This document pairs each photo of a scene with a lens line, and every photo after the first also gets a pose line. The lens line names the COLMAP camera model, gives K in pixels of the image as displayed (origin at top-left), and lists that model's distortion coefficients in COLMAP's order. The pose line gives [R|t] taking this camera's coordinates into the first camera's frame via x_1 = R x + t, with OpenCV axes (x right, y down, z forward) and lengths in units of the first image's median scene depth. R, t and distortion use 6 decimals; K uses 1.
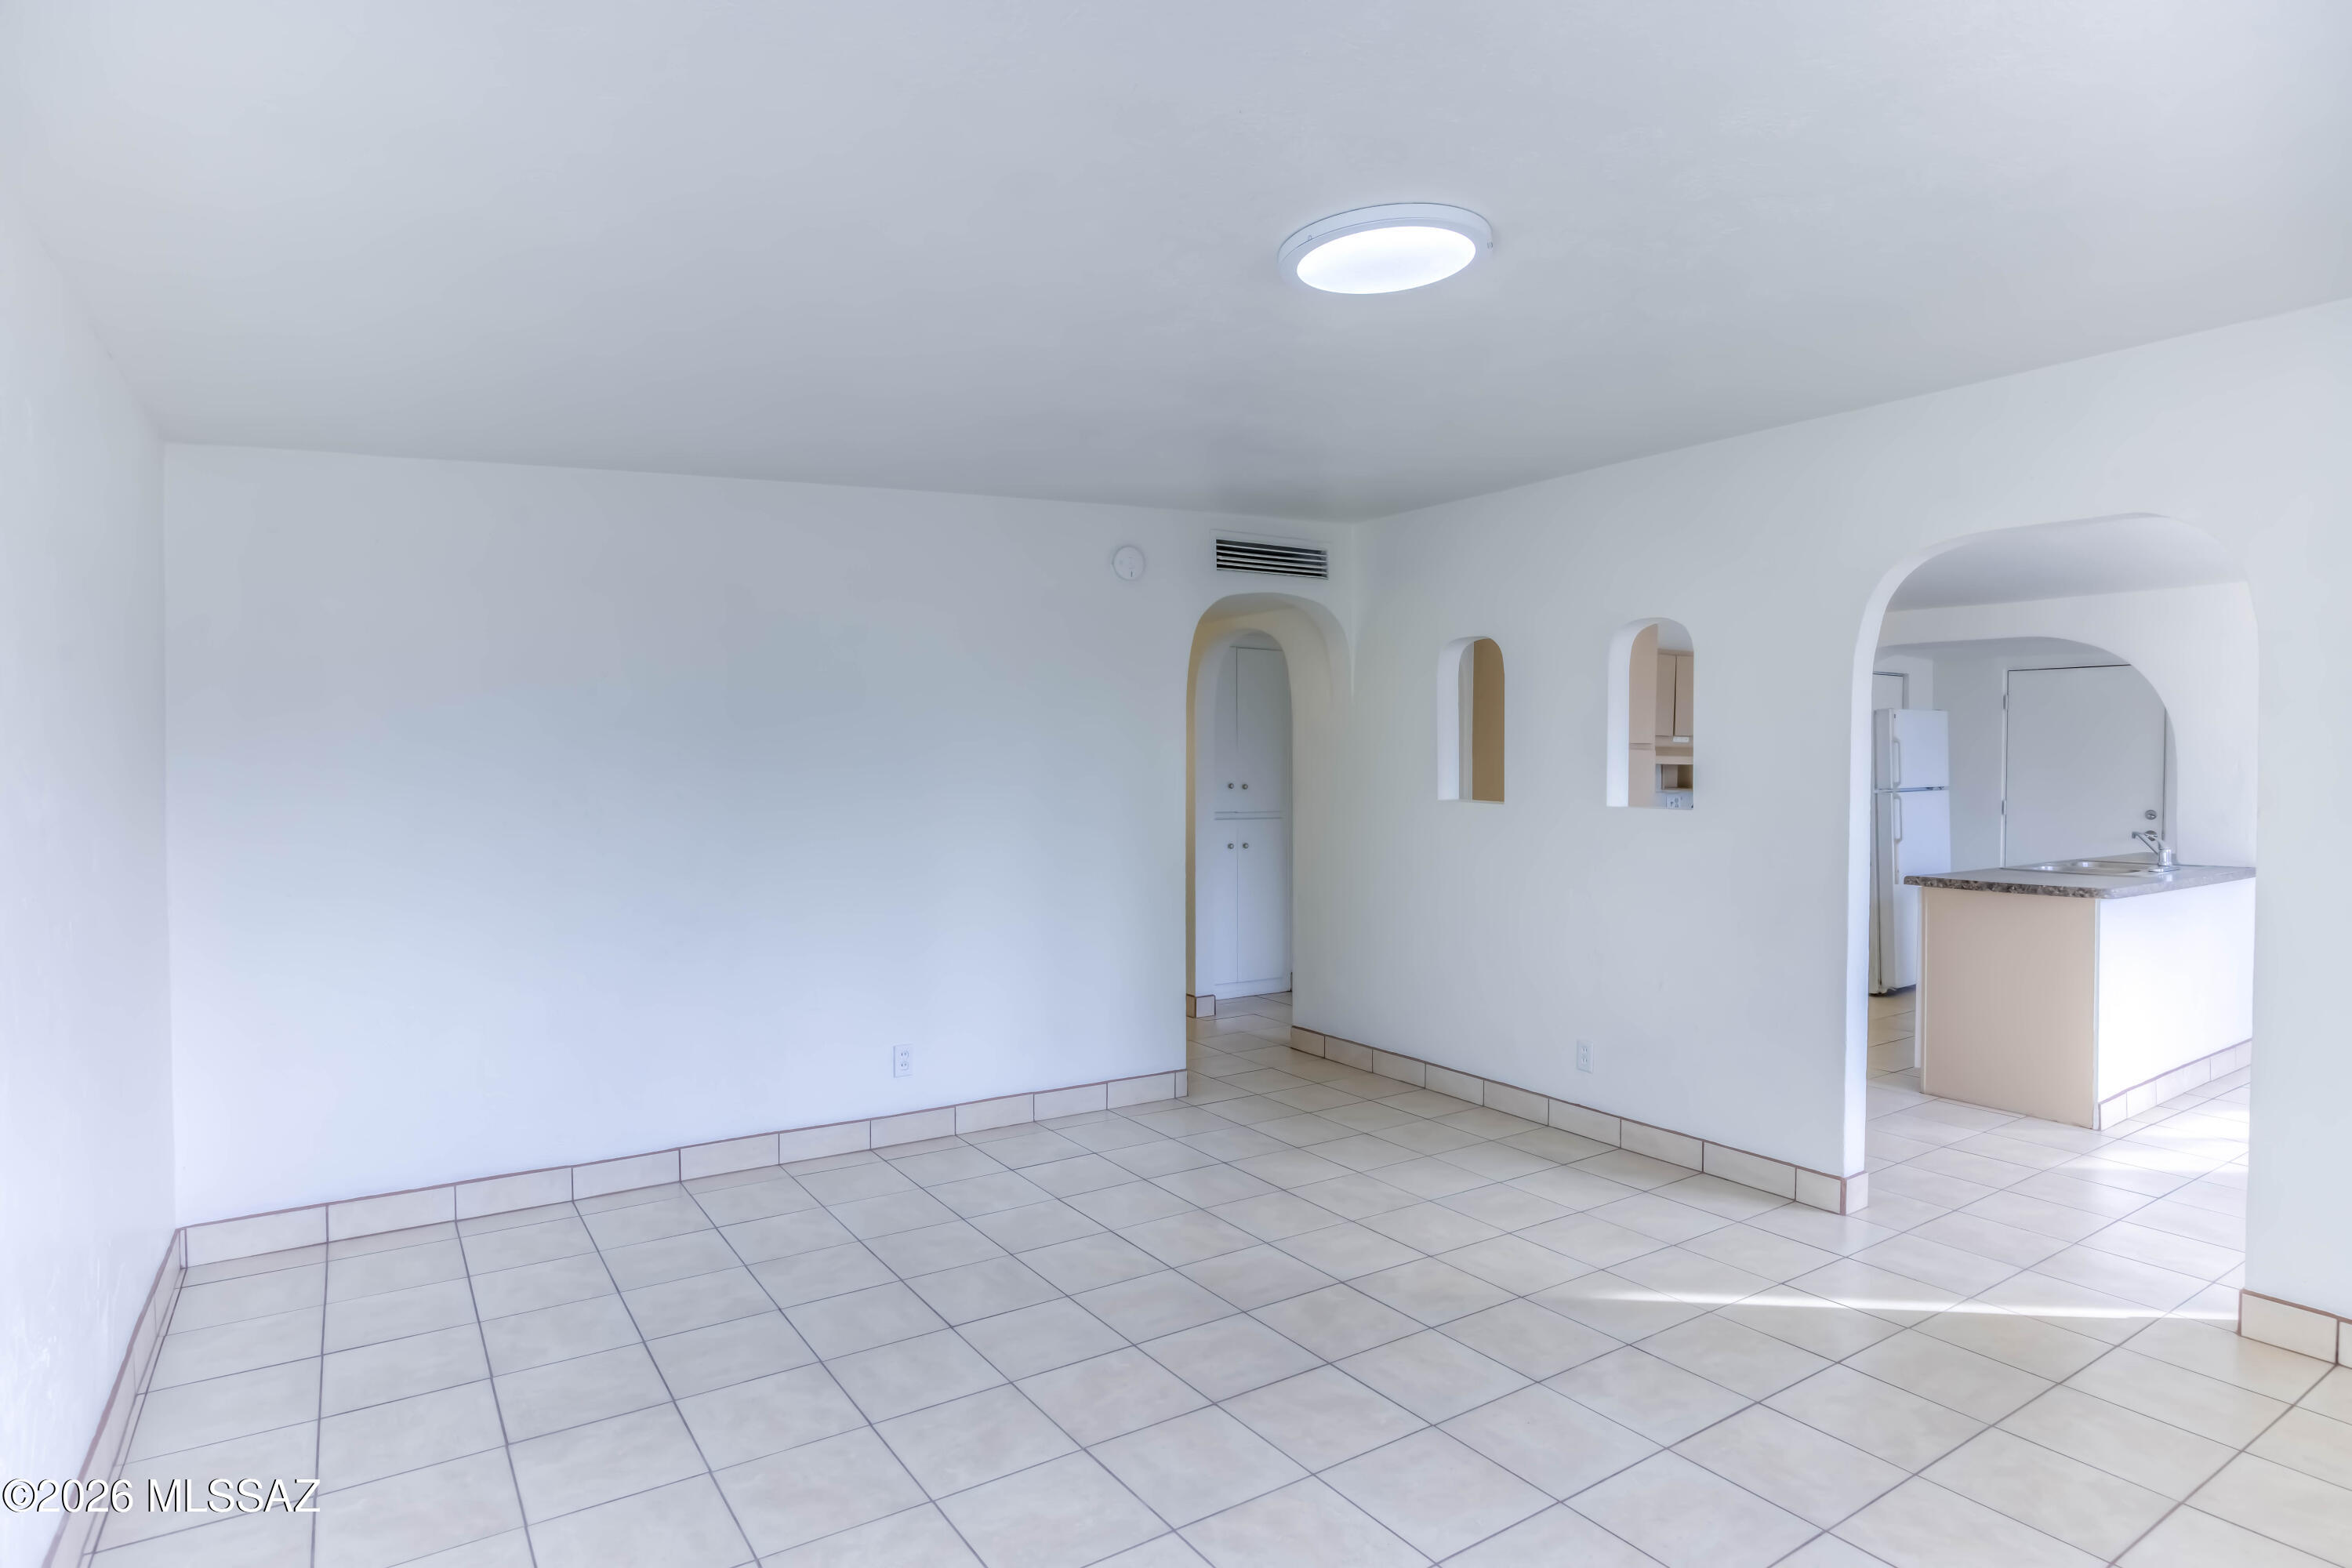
lens RADIAL K [[1237.5, 0, 1193.7], [0, 1237.5, 755.8], [0, 0, 1]] dist [0.012420, 0.000277]
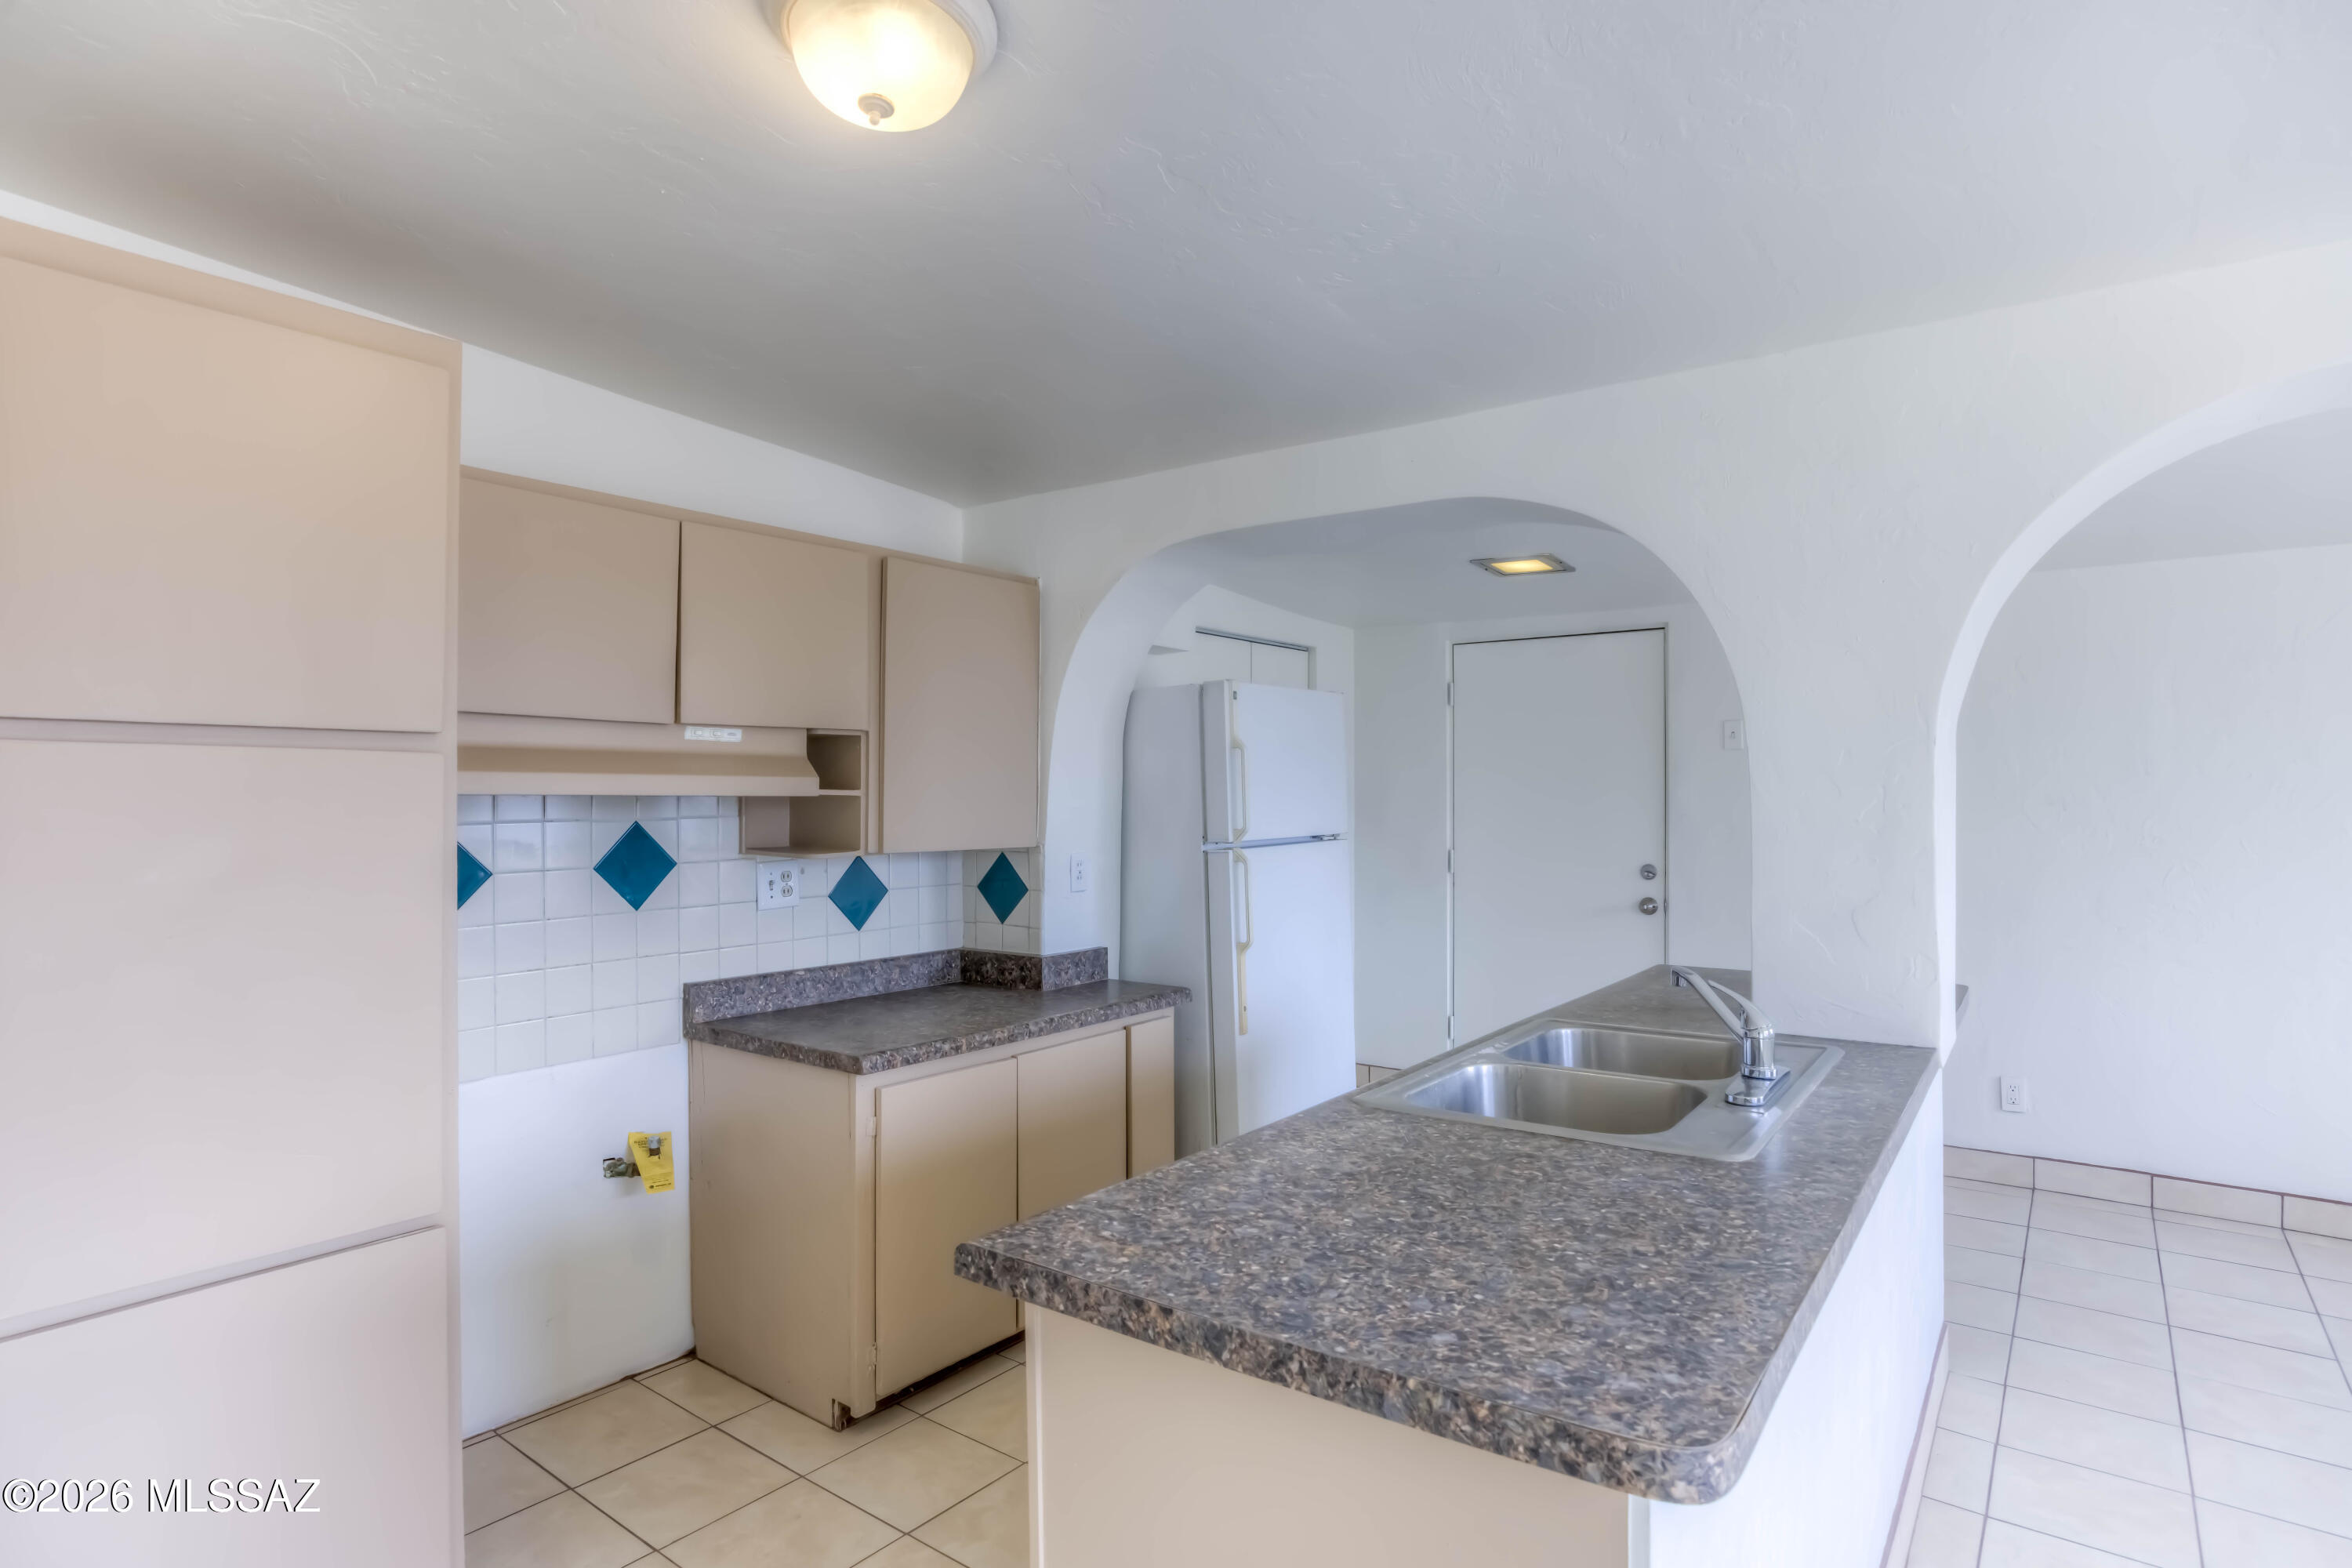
lens RADIAL K [[1220.3, 0, 1176.0], [0, 1220.3, 784.0], [0, 0, 1]] dist [0.001627, 0.000122]
pose [[0.948952, -0.005353, 0.315377, 0.387221], [0.007302, 0.999961, -0.004998, 0.005498], [-0.315337, 0.007045, 0.948953, 0.544678]]
